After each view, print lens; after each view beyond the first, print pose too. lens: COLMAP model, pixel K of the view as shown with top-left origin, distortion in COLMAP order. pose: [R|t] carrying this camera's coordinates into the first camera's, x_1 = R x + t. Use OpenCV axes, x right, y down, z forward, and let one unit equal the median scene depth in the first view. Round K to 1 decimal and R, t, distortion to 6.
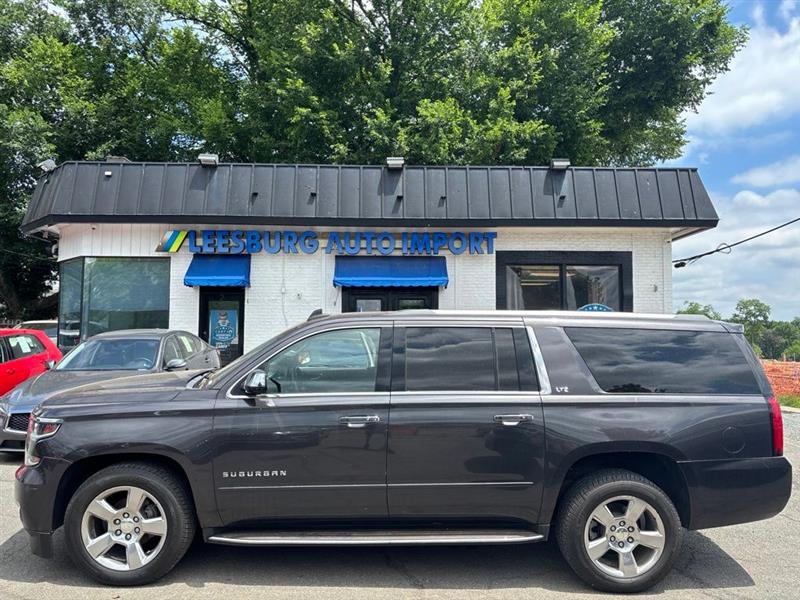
lens RADIAL K [[637.0, 0, 394.5], [0, 637.0, 303.7], [0, 0, 1]] dist [0.067982, -0.064462]
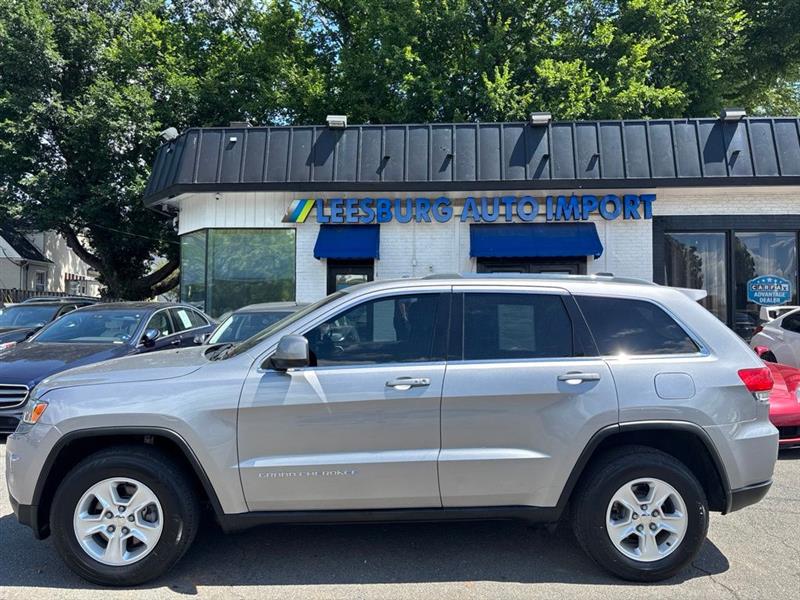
lens RADIAL K [[637.0, 0, 404.0], [0, 637.0, 301.4], [0, 0, 1]] dist [0.067982, -0.064462]
pose [[0.996098, -0.002146, -0.088223, -0.108833], [0.004176, 0.999731, 0.022833, 0.014539], [0.088150, -0.023112, 0.995839, 0.077160]]
